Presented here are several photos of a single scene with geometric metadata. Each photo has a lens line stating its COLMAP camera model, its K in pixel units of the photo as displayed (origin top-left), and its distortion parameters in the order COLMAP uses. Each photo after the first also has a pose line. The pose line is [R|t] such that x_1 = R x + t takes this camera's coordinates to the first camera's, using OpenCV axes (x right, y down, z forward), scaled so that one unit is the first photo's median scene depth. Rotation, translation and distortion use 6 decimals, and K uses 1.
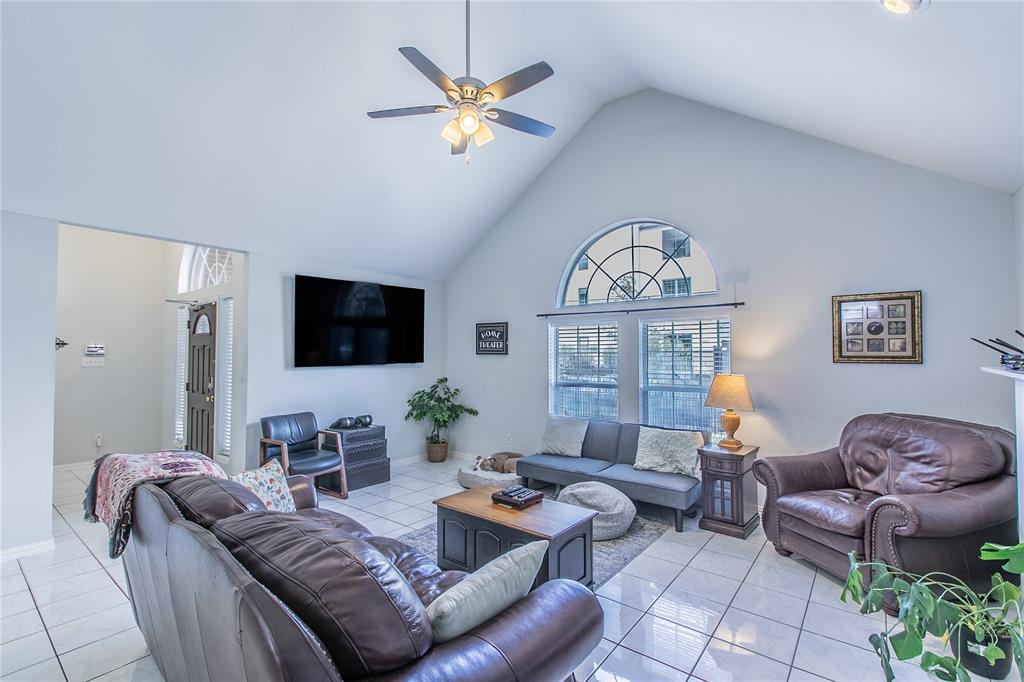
lens RADIAL K [[465.1, 0, 500.9], [0, 465.1, 338.9], [0, 0, 1]] dist [-0.000318, -0.001004]
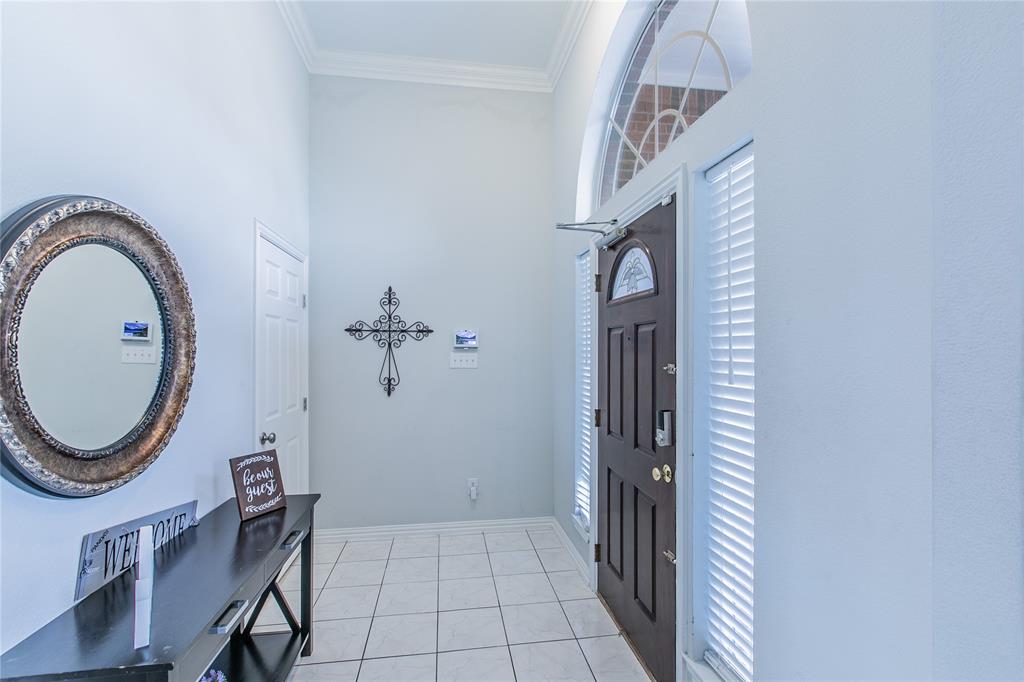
lens RADIAL K [[465.1, 0, 511.2], [0, 465.1, 343.6], [0, 0, 1]] dist [-0.000318, -0.001004]
pose [[0.749997, -0.003843, -0.661430, -0.441962], [0.014361, 0.999842, 0.010475, 0.023560], [0.661285, -0.017355, 0.749934, 0.612426]]
